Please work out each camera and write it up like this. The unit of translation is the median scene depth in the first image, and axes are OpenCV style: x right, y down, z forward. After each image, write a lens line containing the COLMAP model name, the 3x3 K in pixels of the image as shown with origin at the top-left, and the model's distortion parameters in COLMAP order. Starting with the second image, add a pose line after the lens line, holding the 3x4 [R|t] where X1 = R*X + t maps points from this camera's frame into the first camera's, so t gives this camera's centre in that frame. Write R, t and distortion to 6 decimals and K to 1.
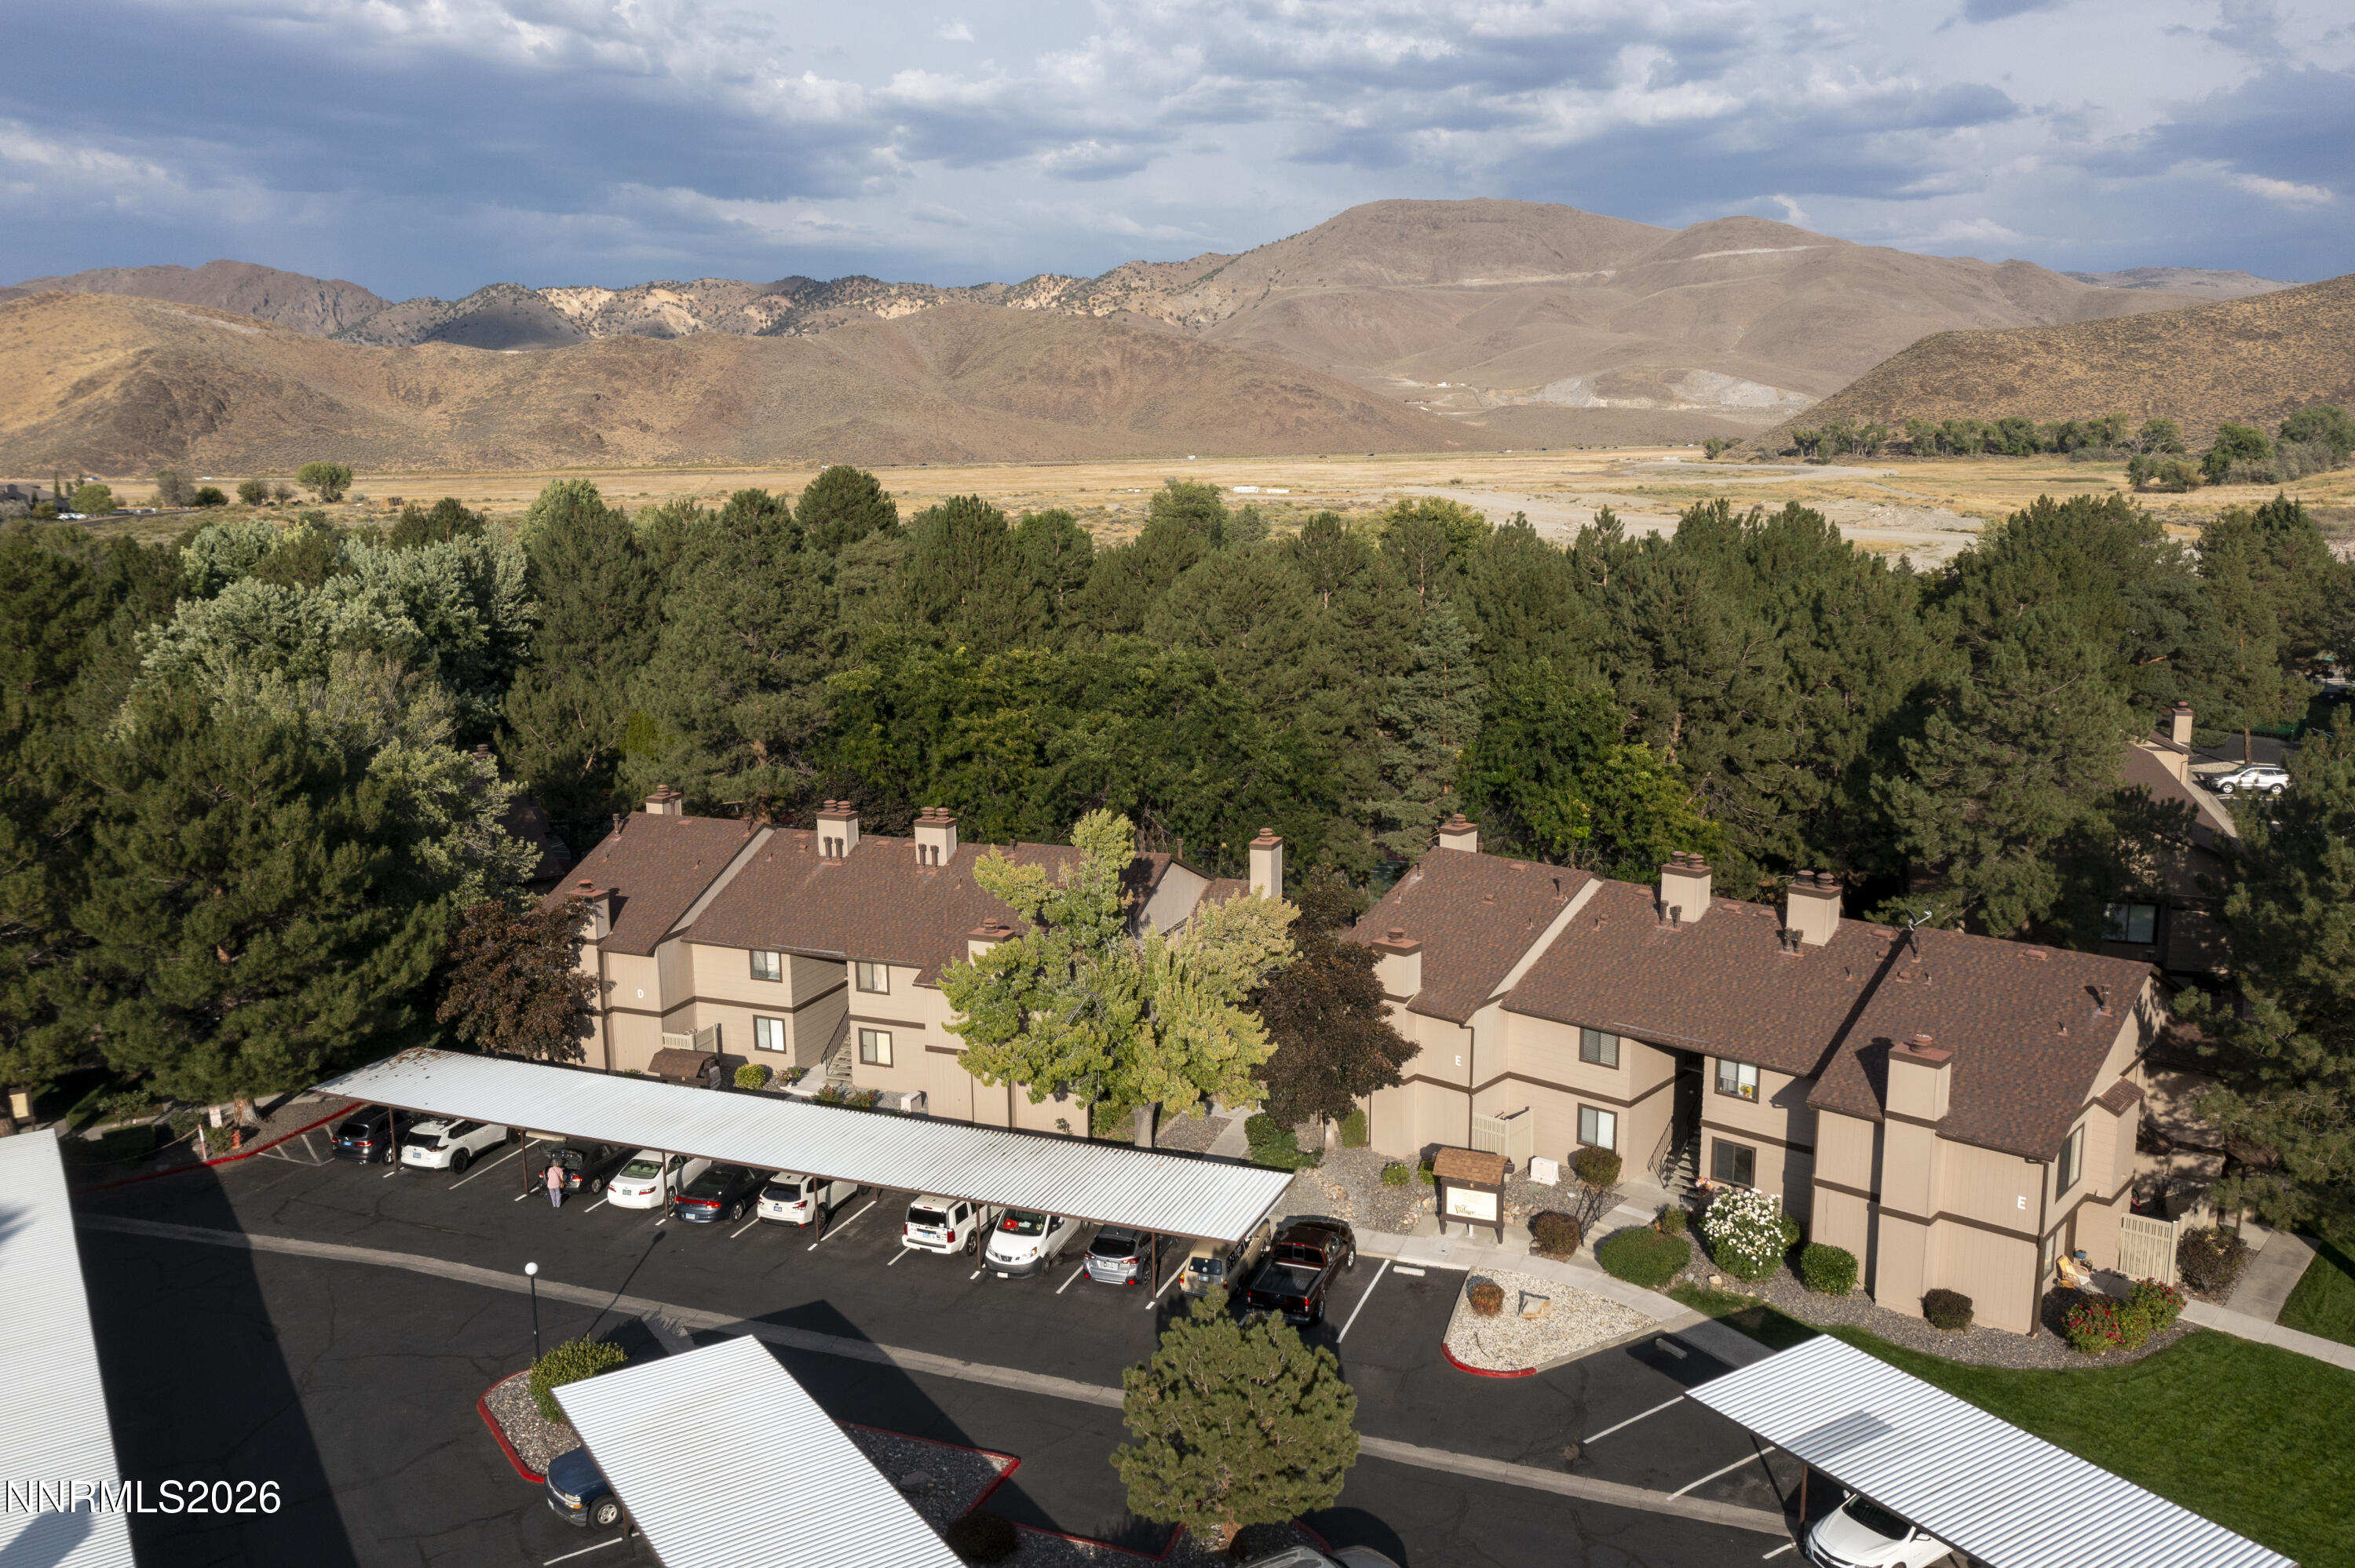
lens RADIAL K [[1857.7, 0, 1177.6], [0, 1857.7, 783.3], [0, 0, 1]] dist [-0.005600, 0.004629]
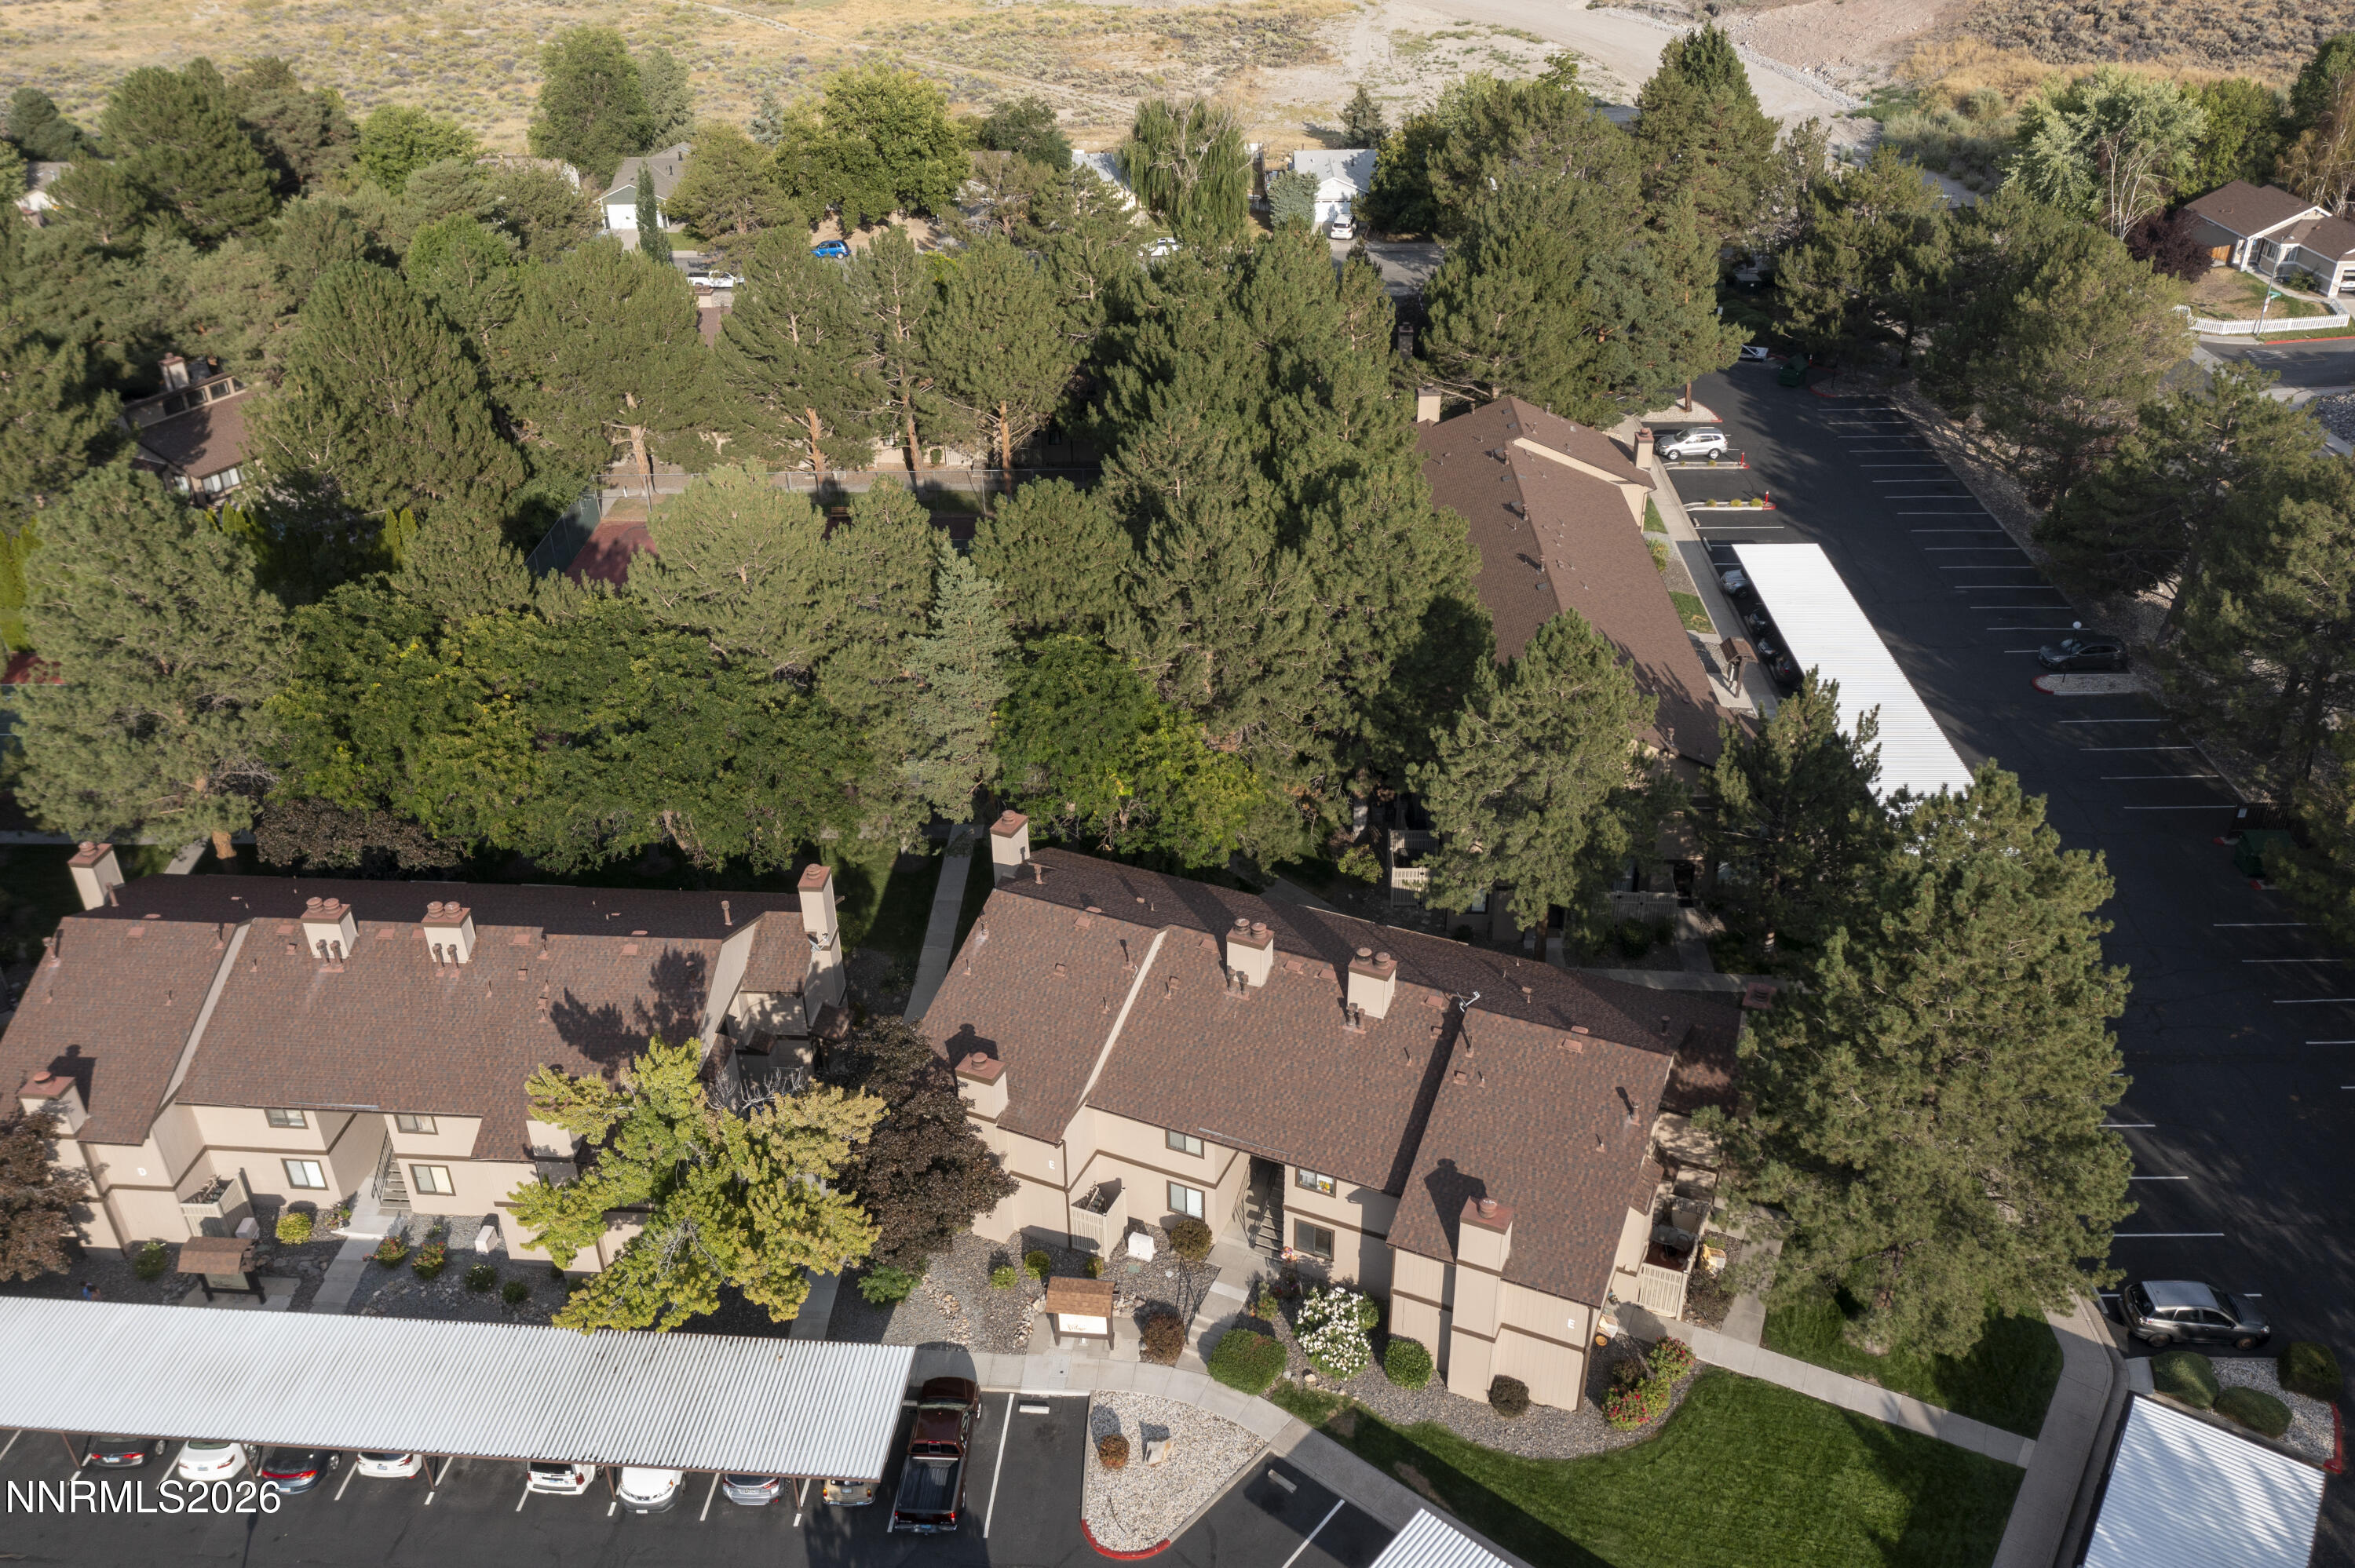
lens RADIAL K [[1857.7, 0, 1178.4], [0, 1857.7, 783.3], [0, 0, 1]] dist [-0.005600, 0.004629]
pose [[0.955201, -0.152382, 0.253715, -0.010493], [0.060180, 0.939359, 0.337613, -0.390449], [-0.289776, -0.307220, 0.906447, 0.113590]]
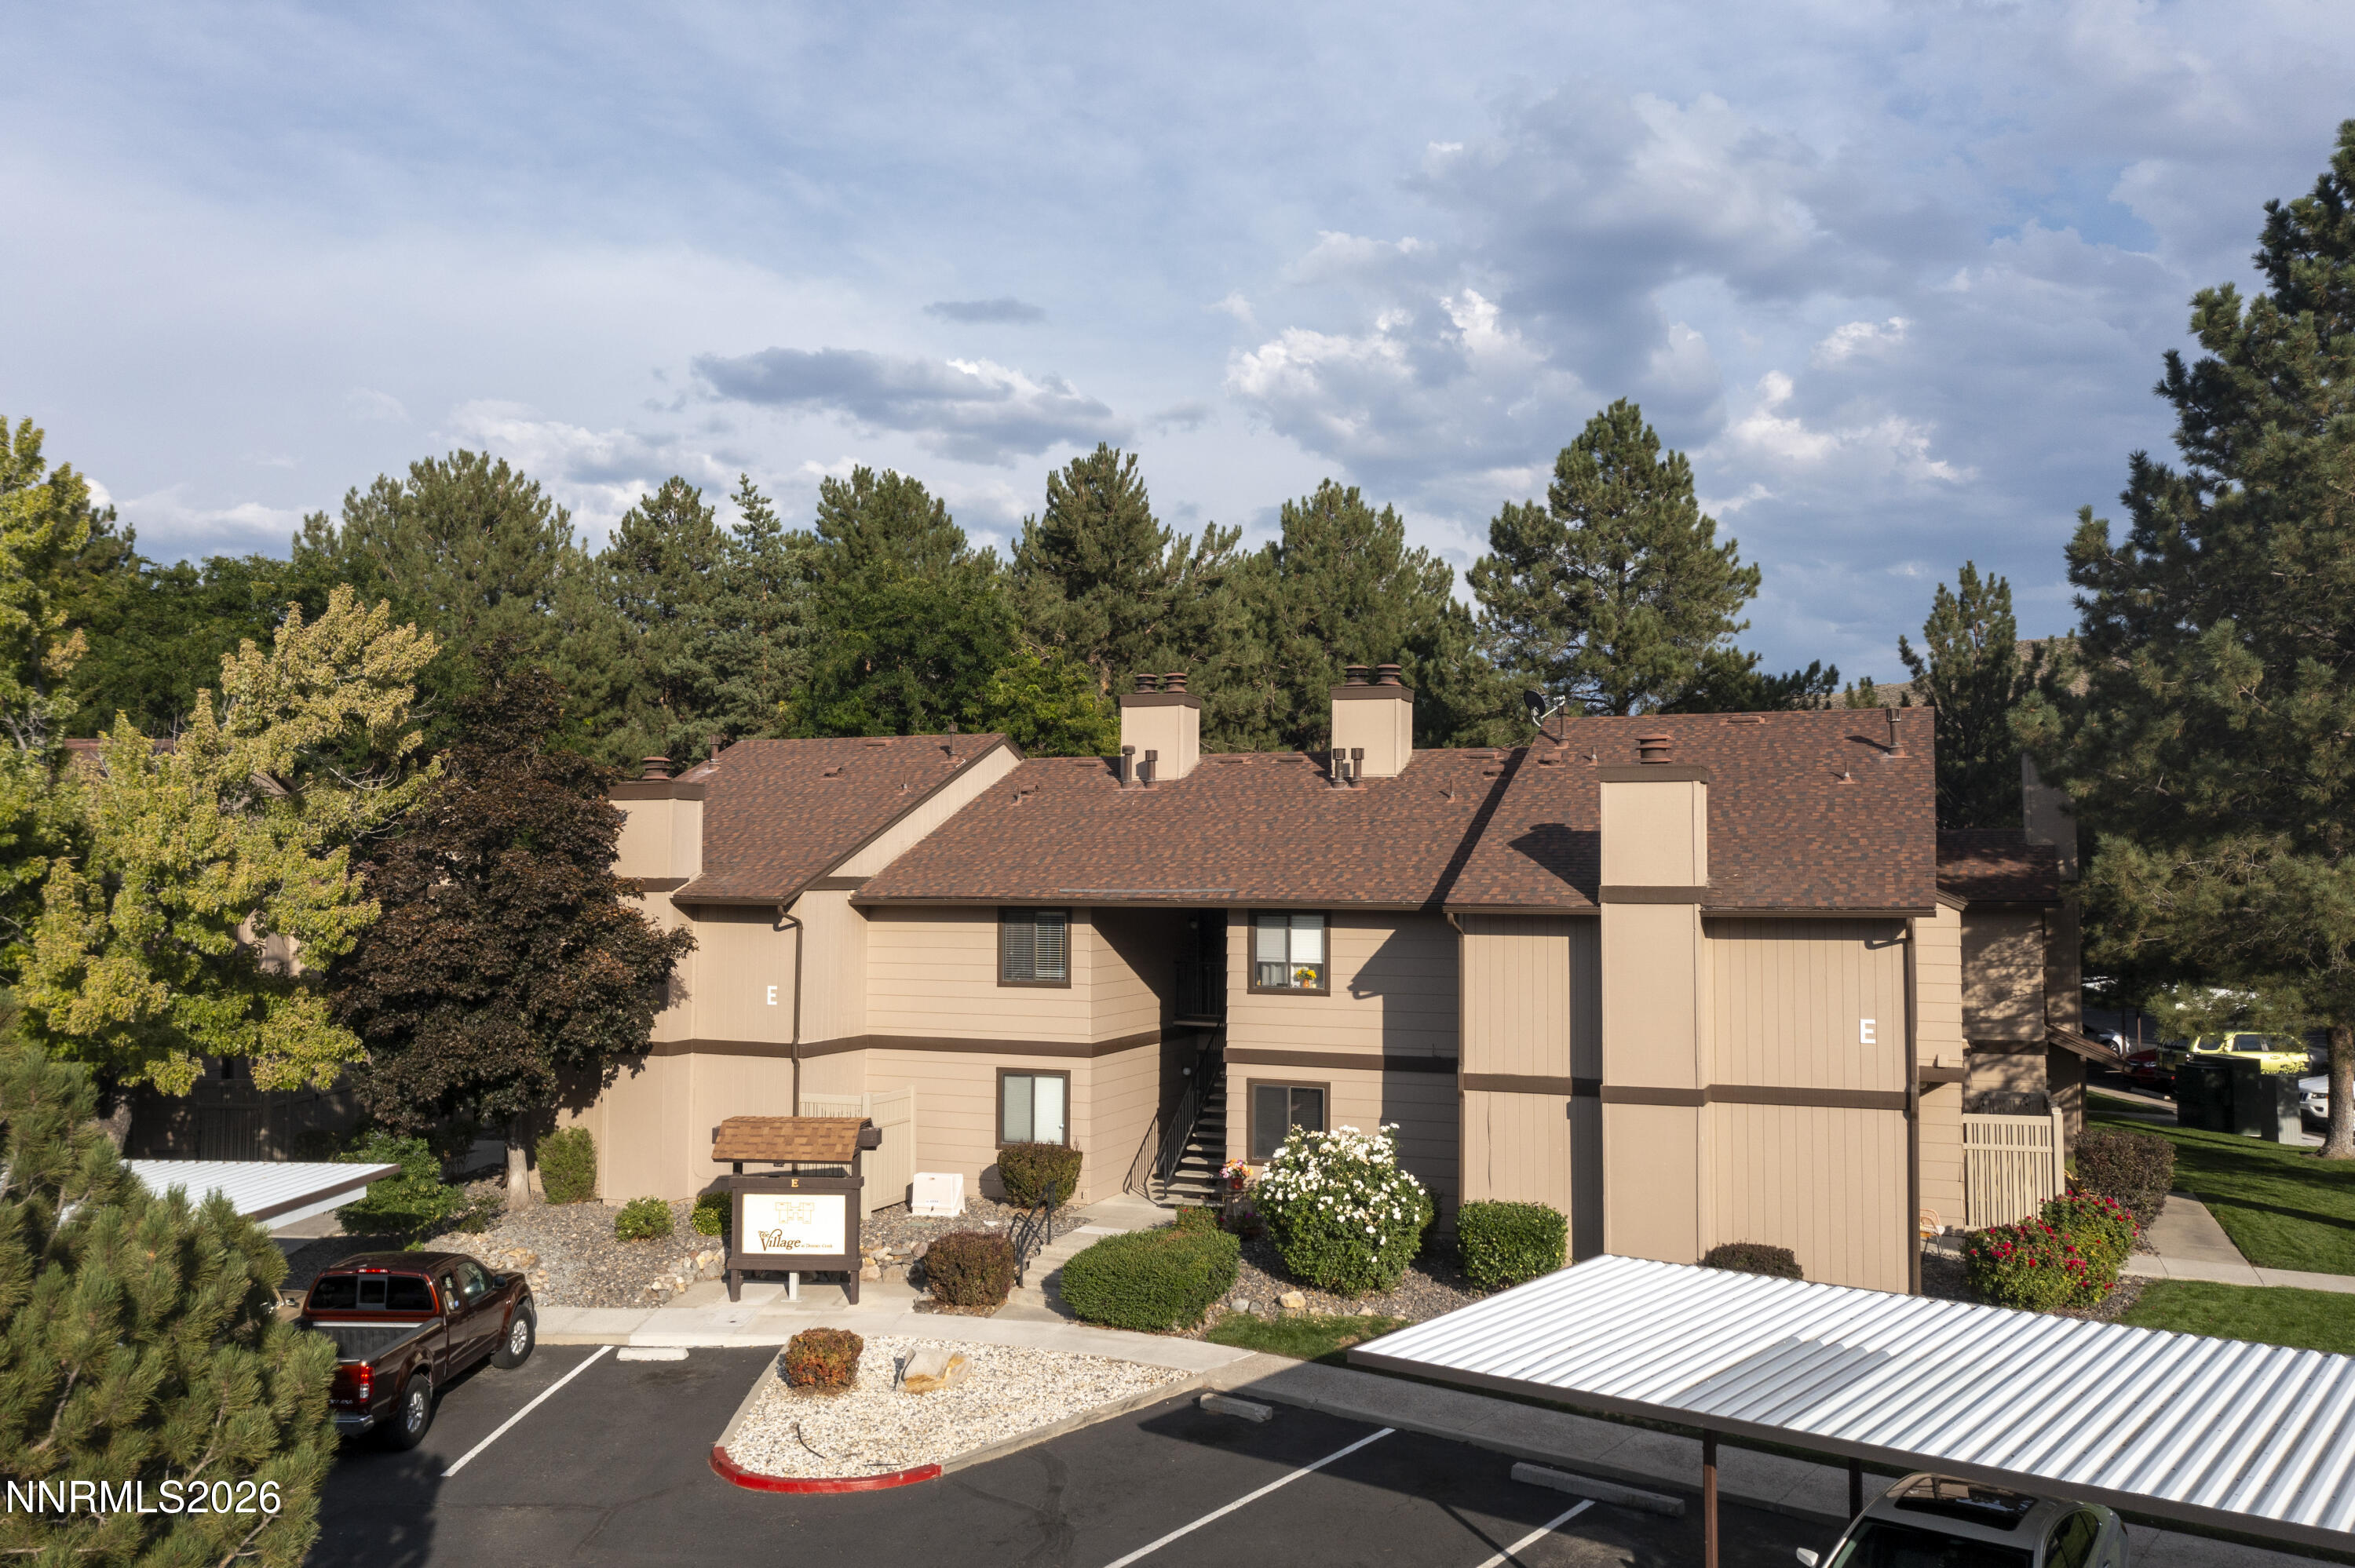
lens RADIAL K [[1857.7, 0, 1177.8], [0, 1857.7, 791.7], [0, 0, 1]] dist [-0.005600, 0.004629]
pose [[0.942197, 0.033417, 0.333388, 0.082058], [0.045730, 0.972878, -0.226755, 0.217299], [-0.331924, 0.228894, 0.915114, 0.467095]]
